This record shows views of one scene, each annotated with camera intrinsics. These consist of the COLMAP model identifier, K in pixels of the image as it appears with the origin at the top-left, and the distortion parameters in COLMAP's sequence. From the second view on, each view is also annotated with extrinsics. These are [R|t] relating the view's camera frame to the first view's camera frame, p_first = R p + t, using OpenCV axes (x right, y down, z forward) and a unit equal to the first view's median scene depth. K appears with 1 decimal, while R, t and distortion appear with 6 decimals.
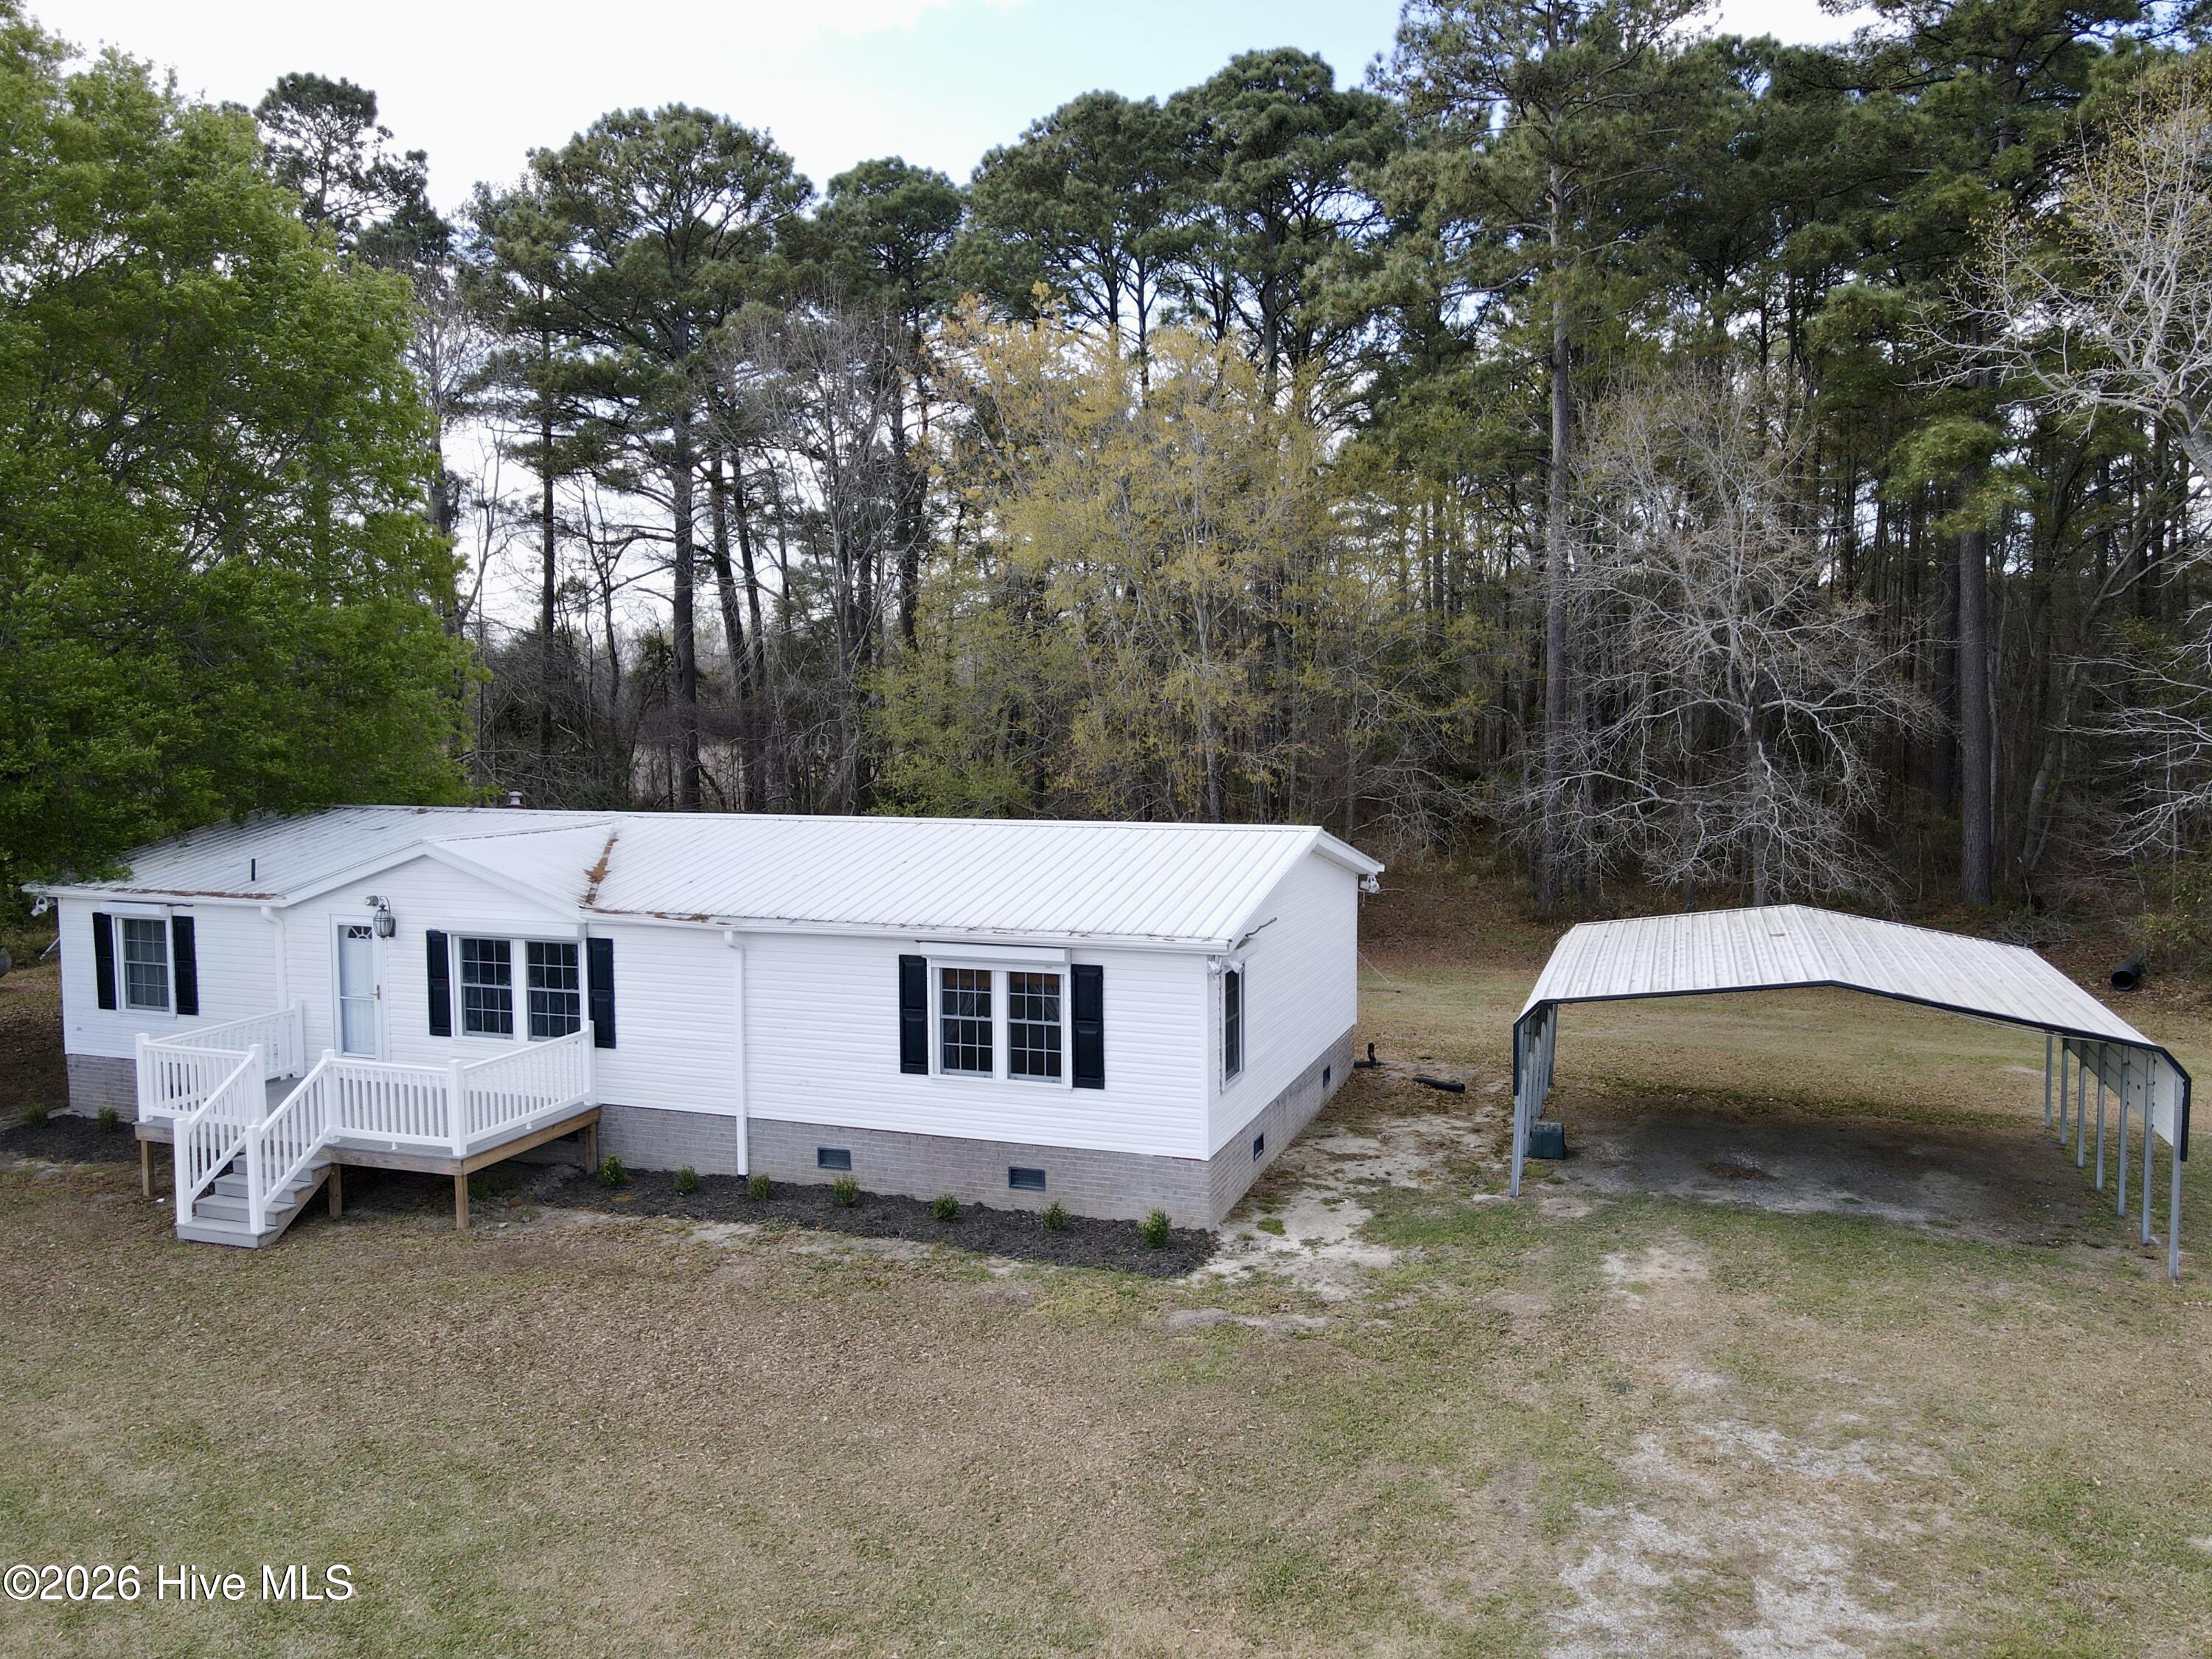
lens RADIAL K [[1624.5, 0, 1137.5], [0, 1624.5, 826.6], [0, 0, 1]] dist [0.006234, 0.000109]
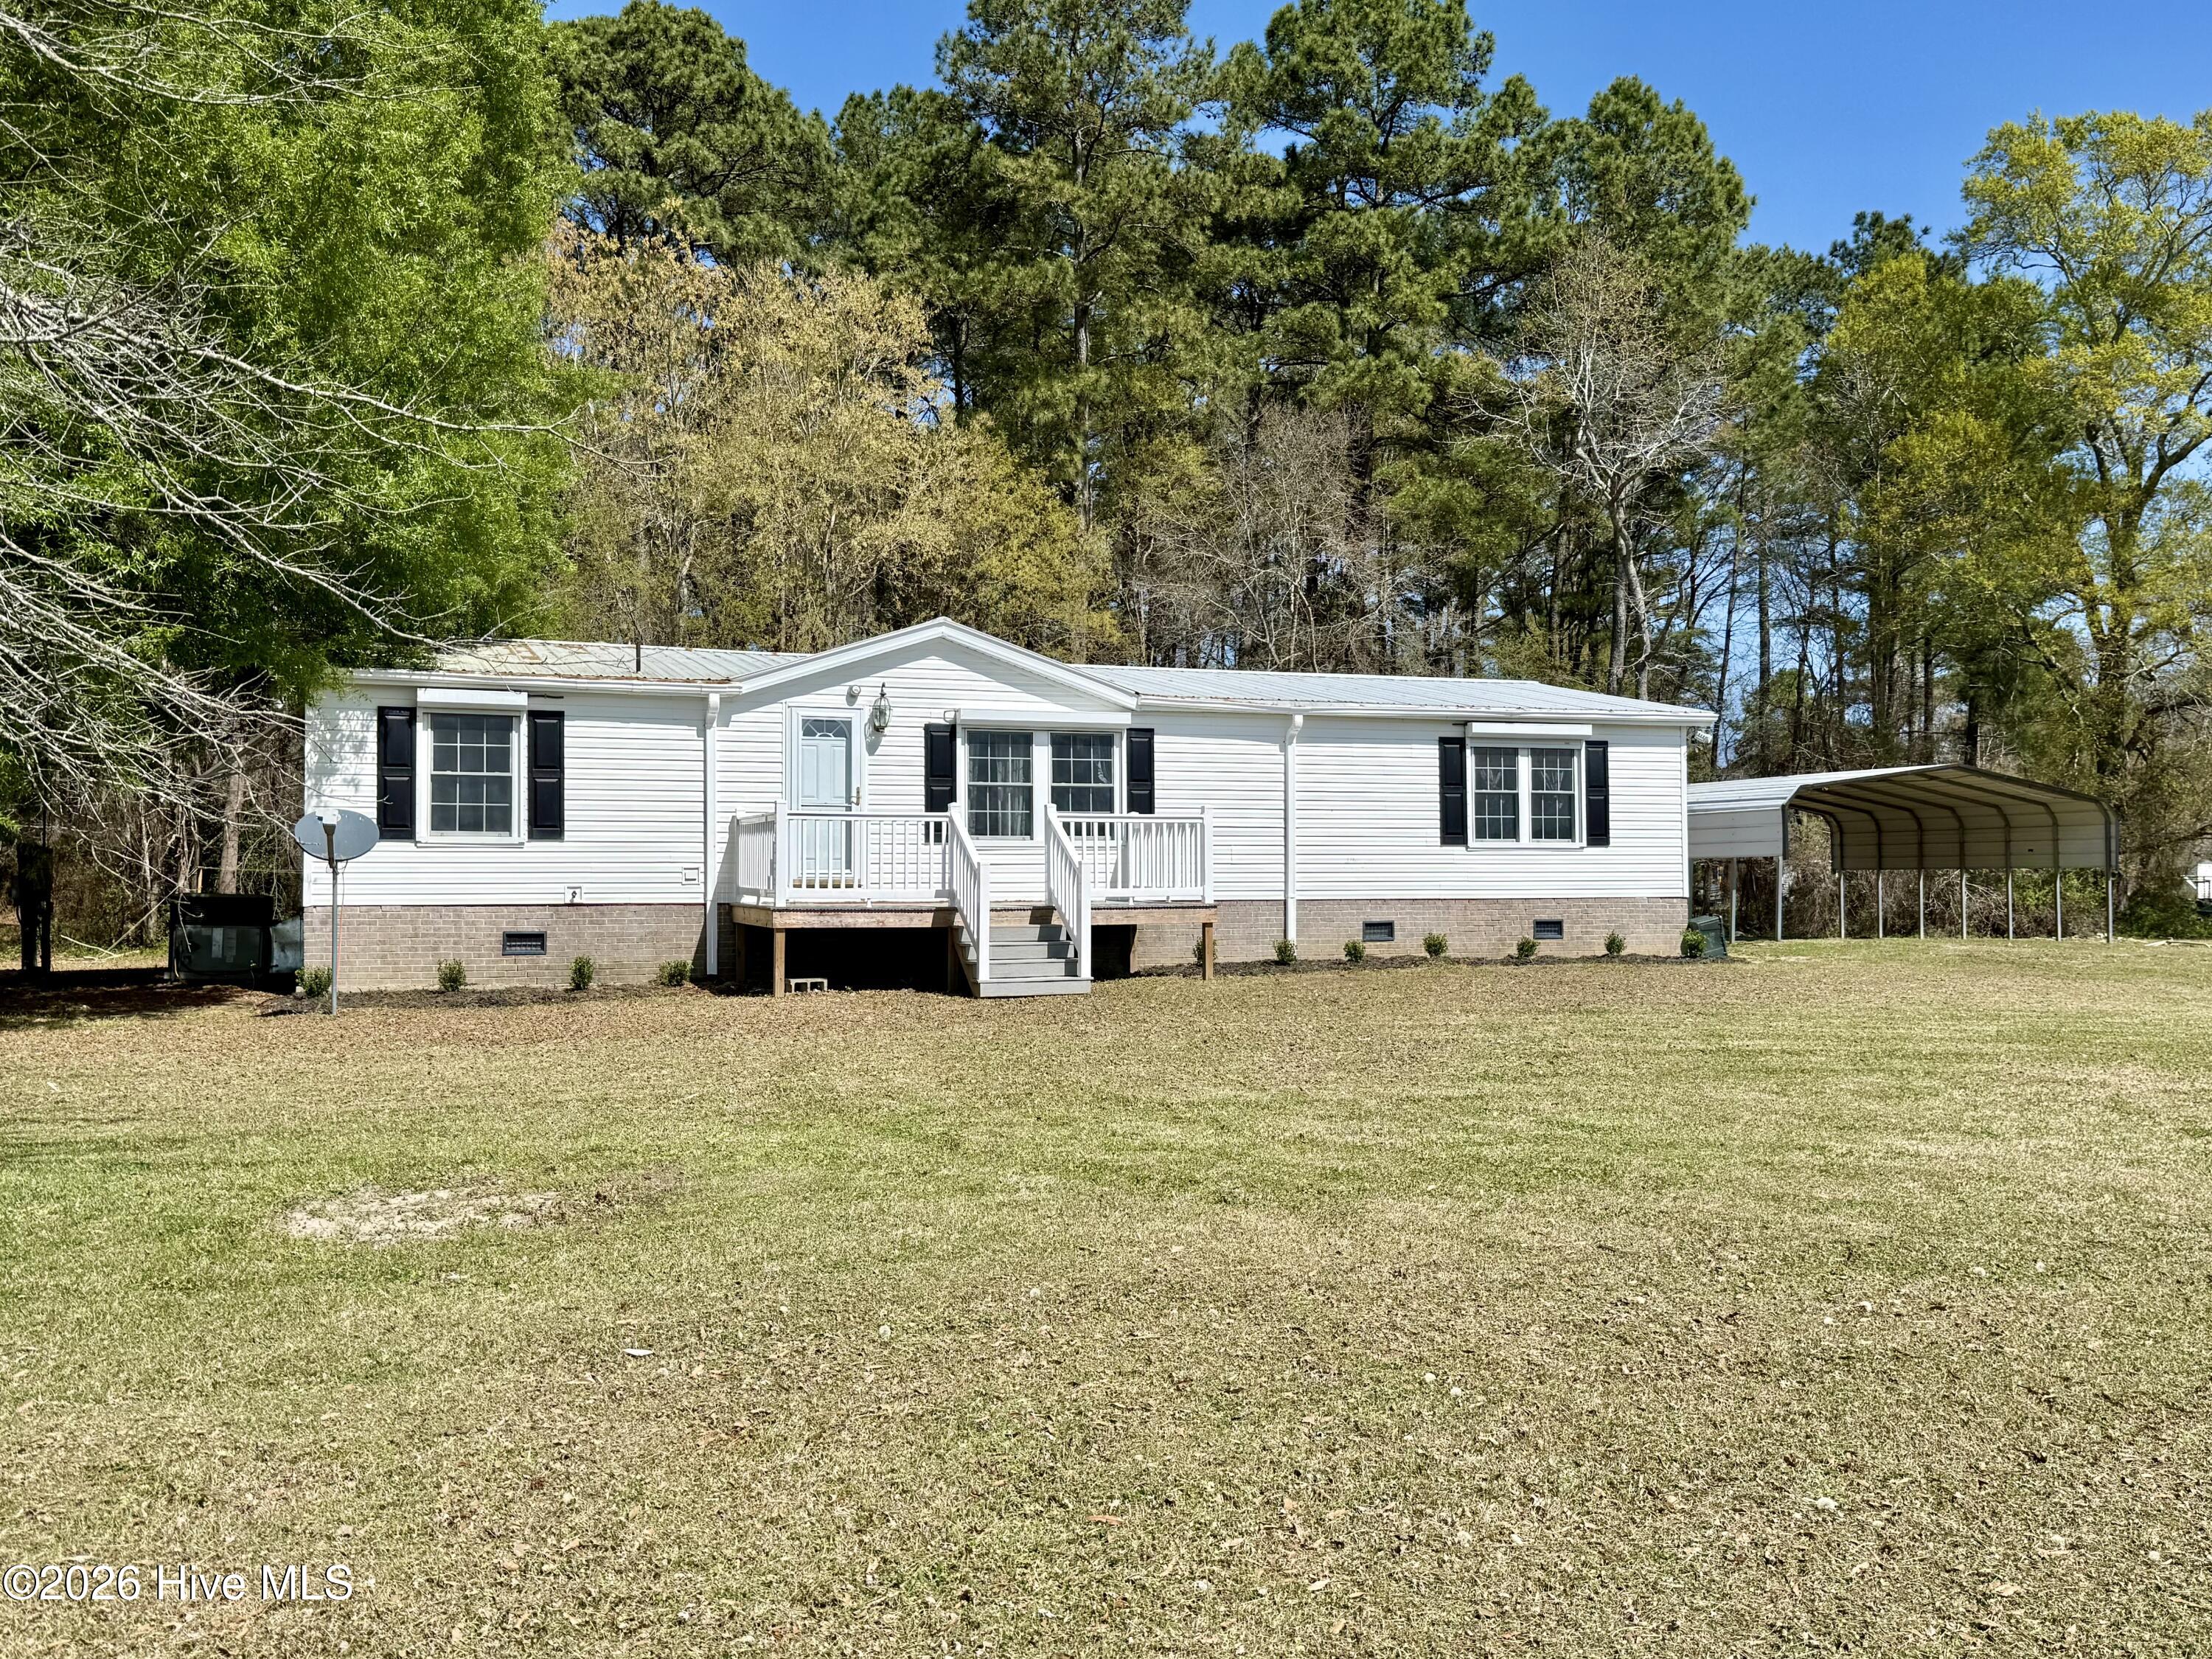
lens RADIAL K [[1921.9, 0, 1109.3], [0, 1921.9, 842.1], [0, 0, 1]] dist [0.186404, -0.404203]
pose [[0.777352, 0.014706, 0.628894, -1.155858], [0.048961, 0.995280, -0.083792, 0.251001], [-0.627157, 0.095927, 0.772963, 0.128930]]
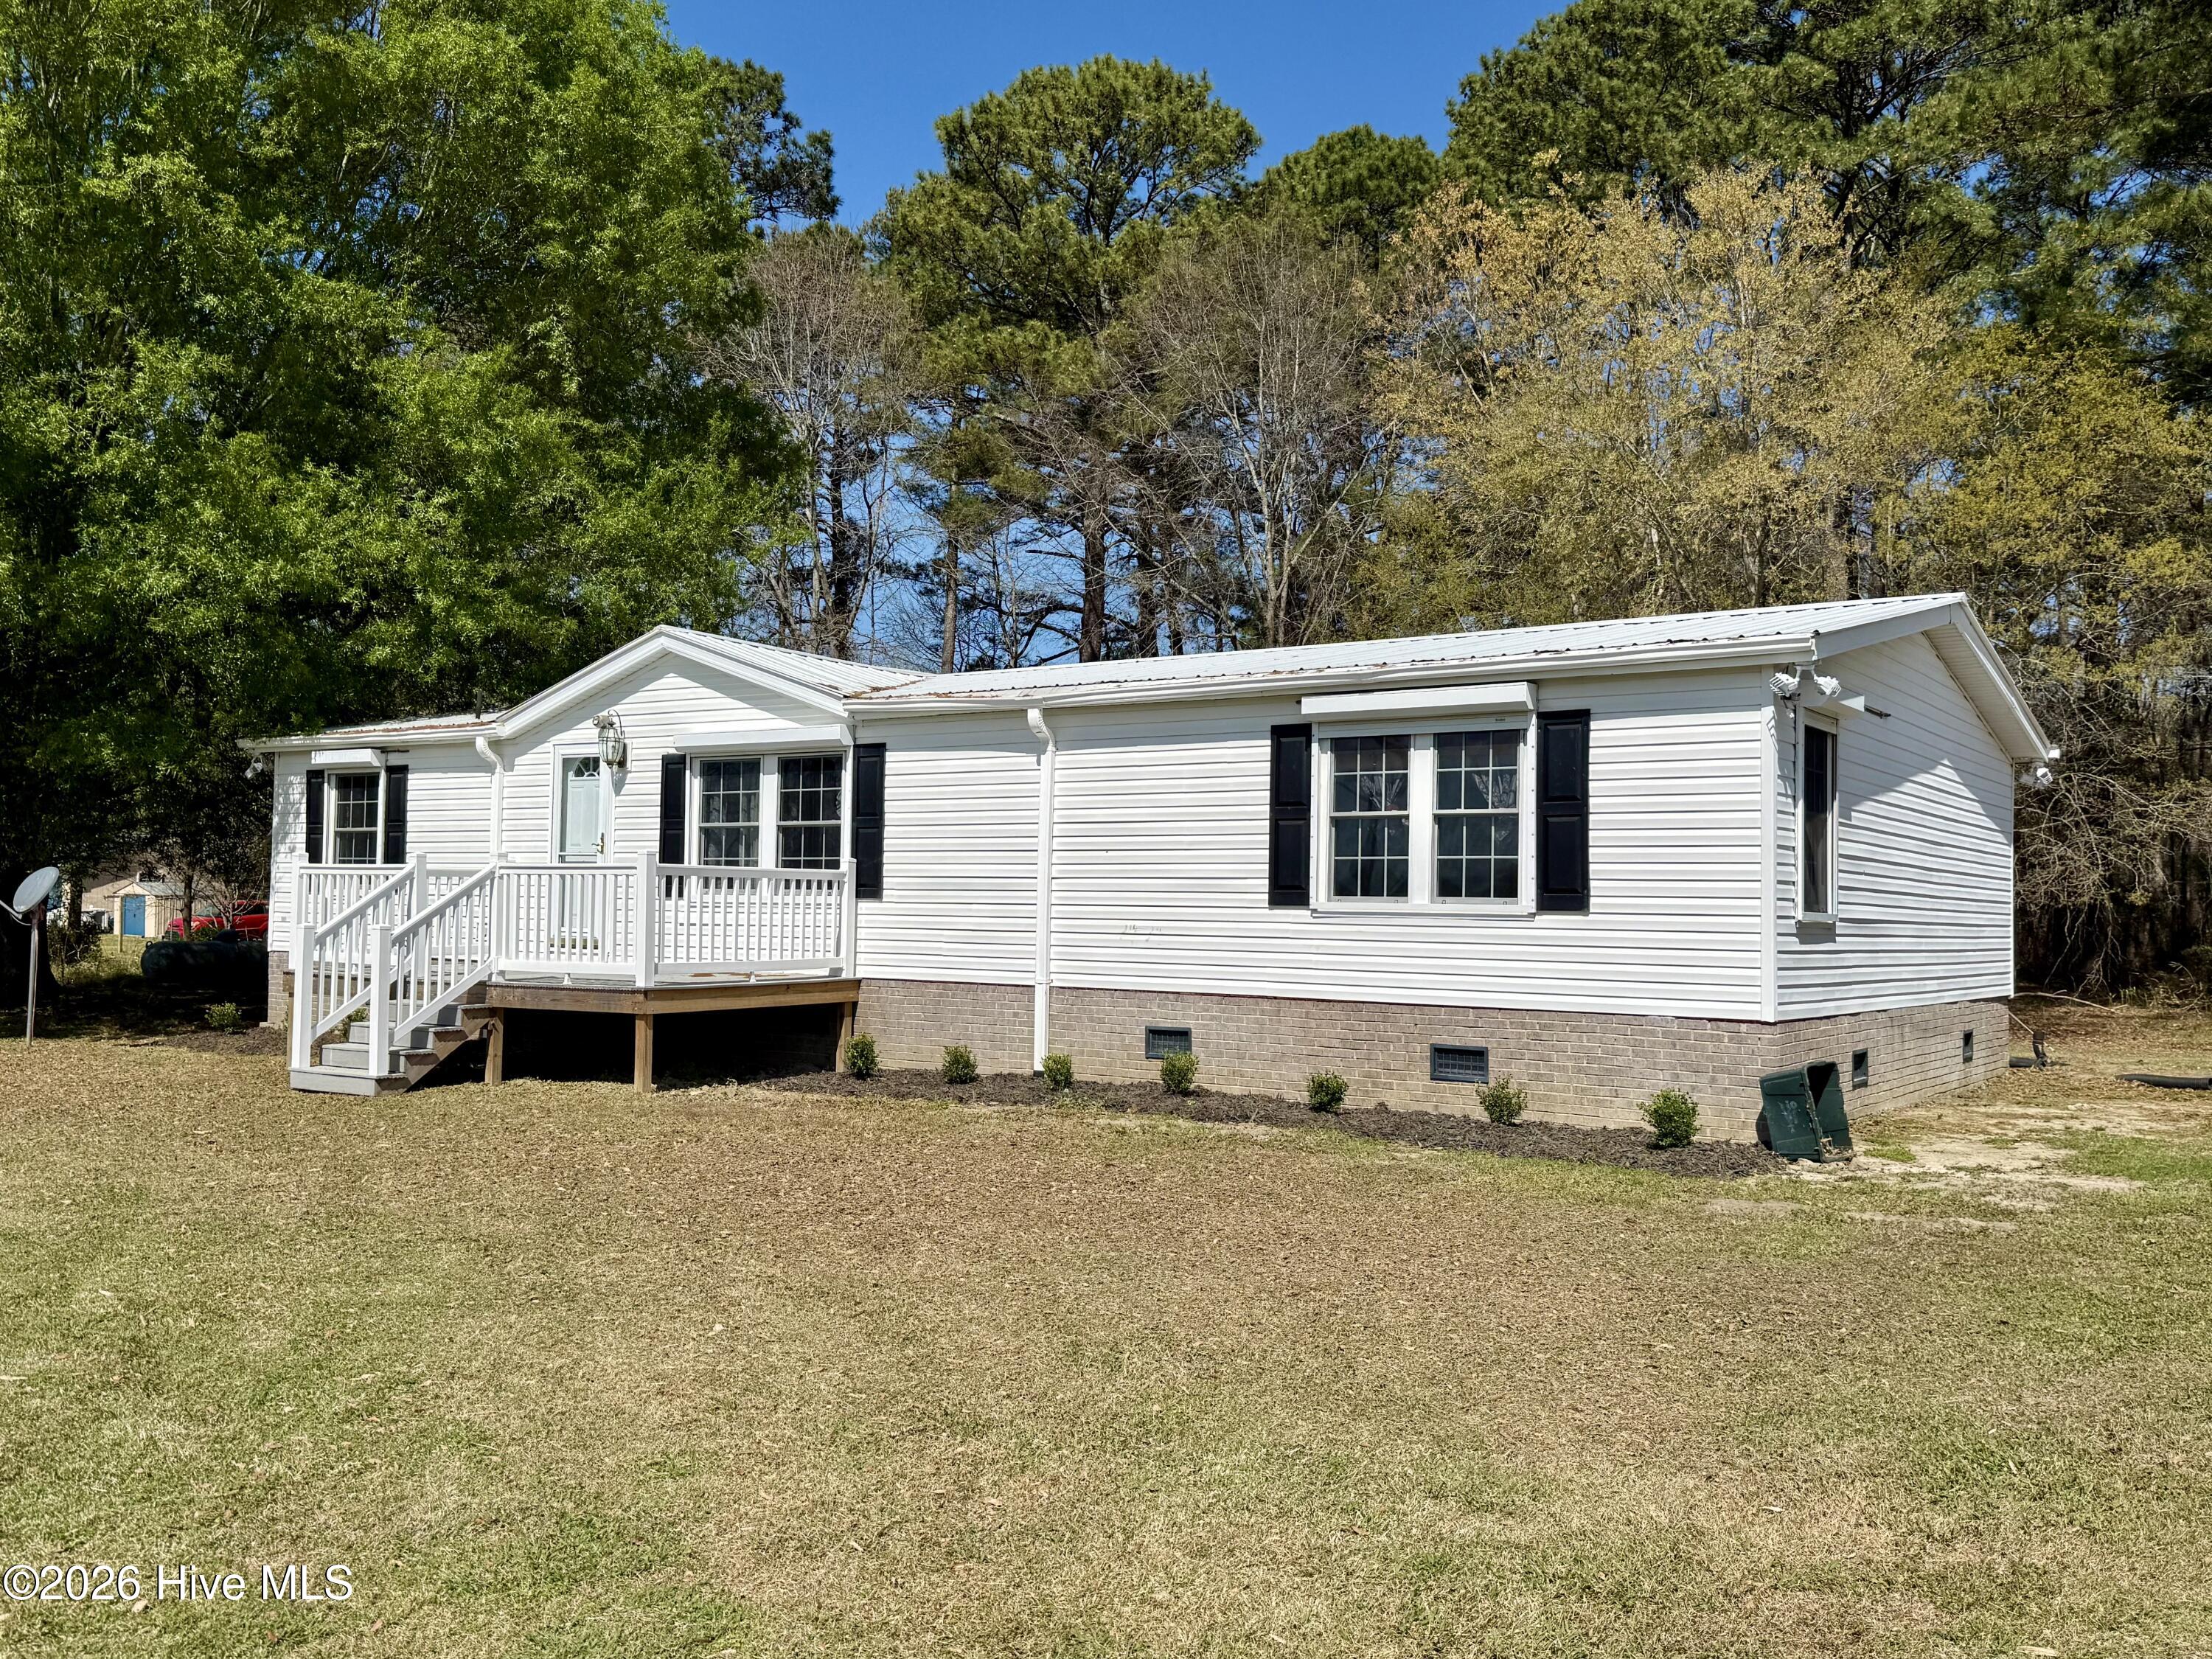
lens RADIAL K [[1861.1, 0, 1110.5], [0, 1861.1, 838.8], [0, 0, 1]] dist [0.179597, -0.361173]
pose [[0.961125, 0.007652, -0.276009, 0.000762], [-0.039437, 0.993172, -0.109793, 0.211903], [0.273284, 0.116410, 0.954864, 0.261454]]
